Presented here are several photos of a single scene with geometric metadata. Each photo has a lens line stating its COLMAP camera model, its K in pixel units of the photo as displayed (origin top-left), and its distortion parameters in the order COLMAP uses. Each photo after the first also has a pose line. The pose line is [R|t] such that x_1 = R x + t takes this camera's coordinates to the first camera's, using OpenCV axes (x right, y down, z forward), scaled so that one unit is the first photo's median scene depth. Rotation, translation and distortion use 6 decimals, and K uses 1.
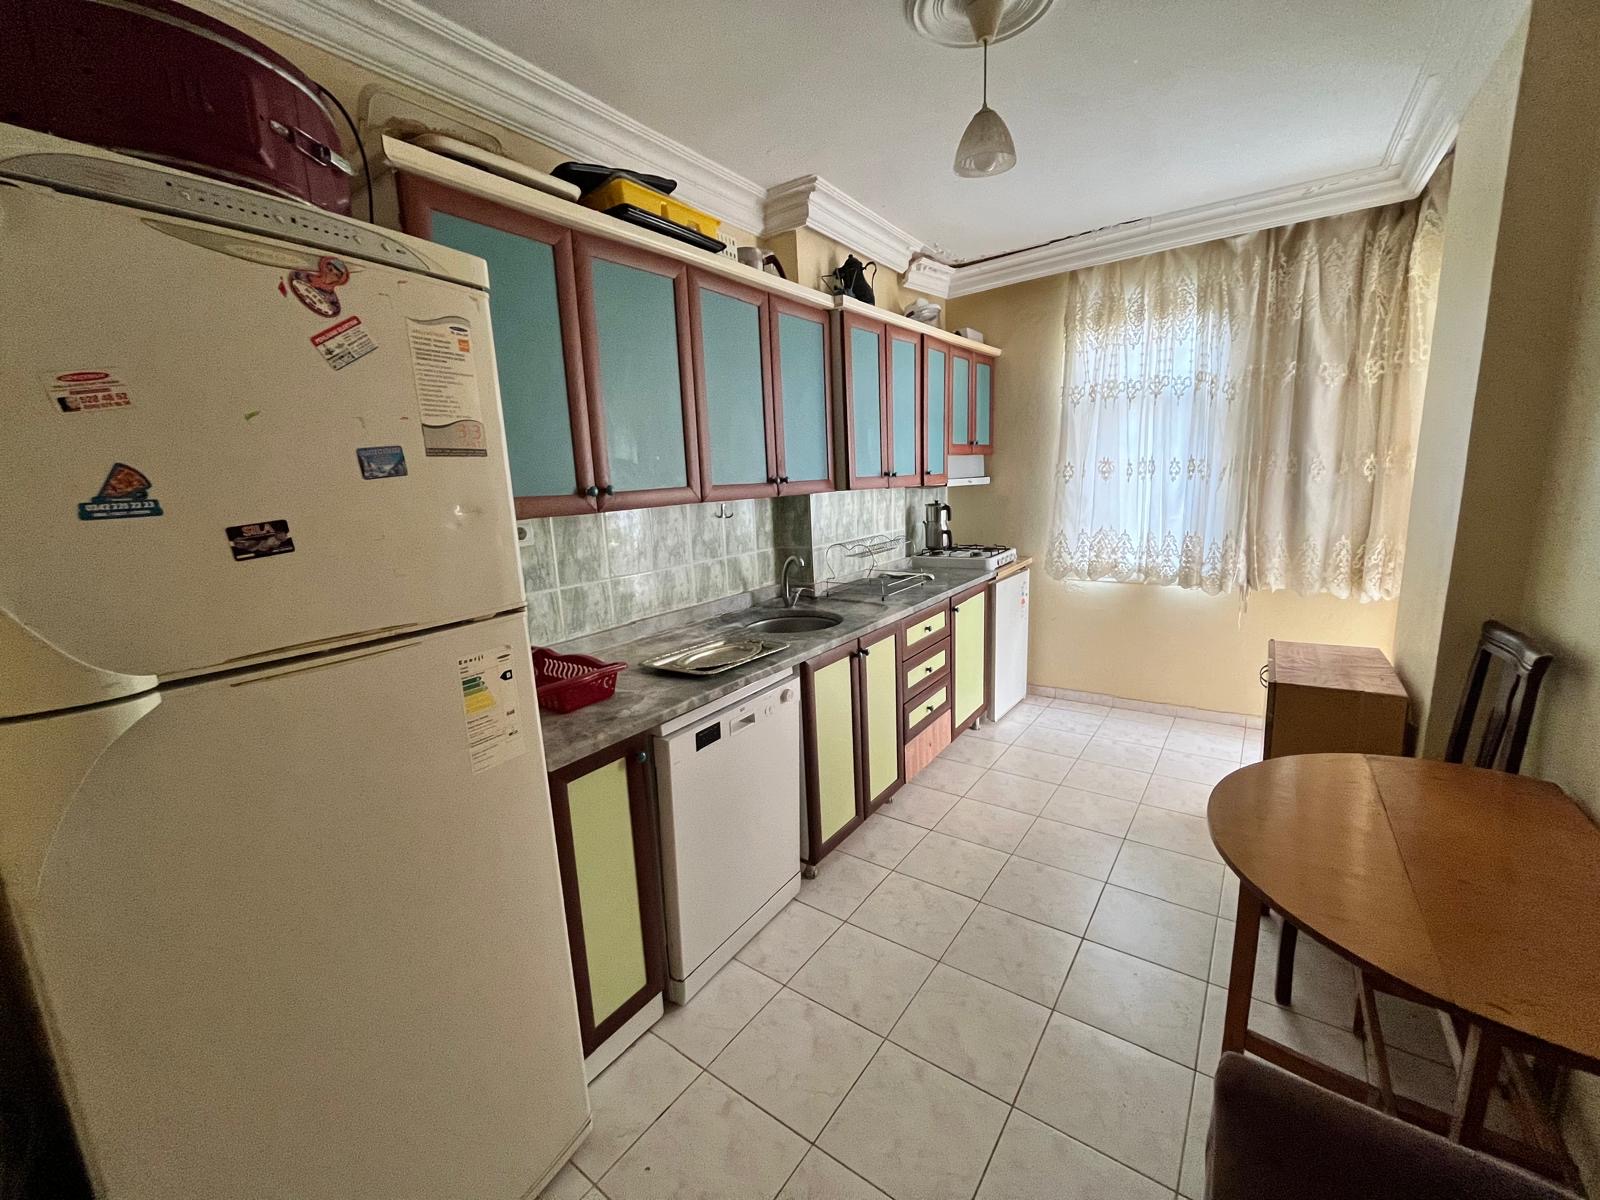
lens RADIAL K [[651.2, 0, 787.8], [0, 651.2, 599.5], [0, 0, 1]] dist [-0.001482, 0.000050]
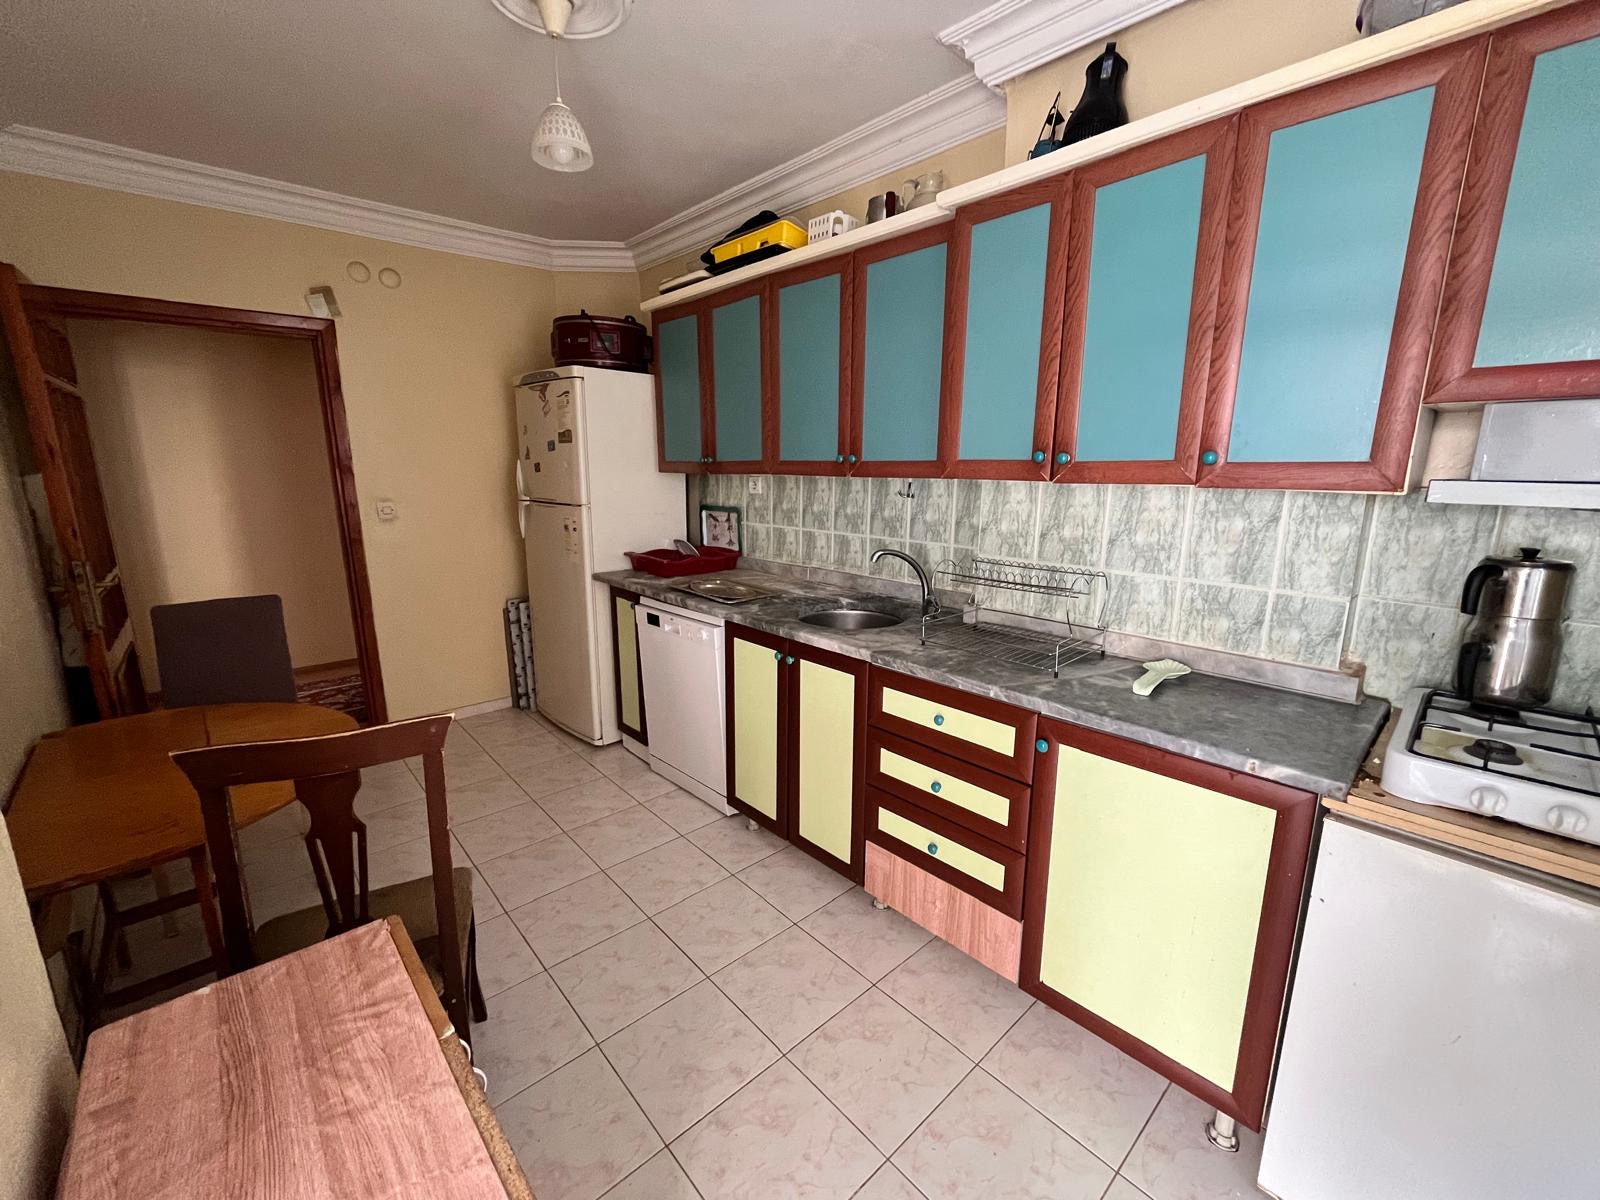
lens RADIAL K [[651.2, 0, 789.8], [0, 651.2, 600.6], [0, 0, 1]] dist [-0.001482, 0.000050]
pose [[-0.210618, 0.247301, -0.945771, 0.831548], [-0.170042, 0.943456, 0.284563, -0.217773], [0.962666, 0.220755, -0.156658, 1.000342]]
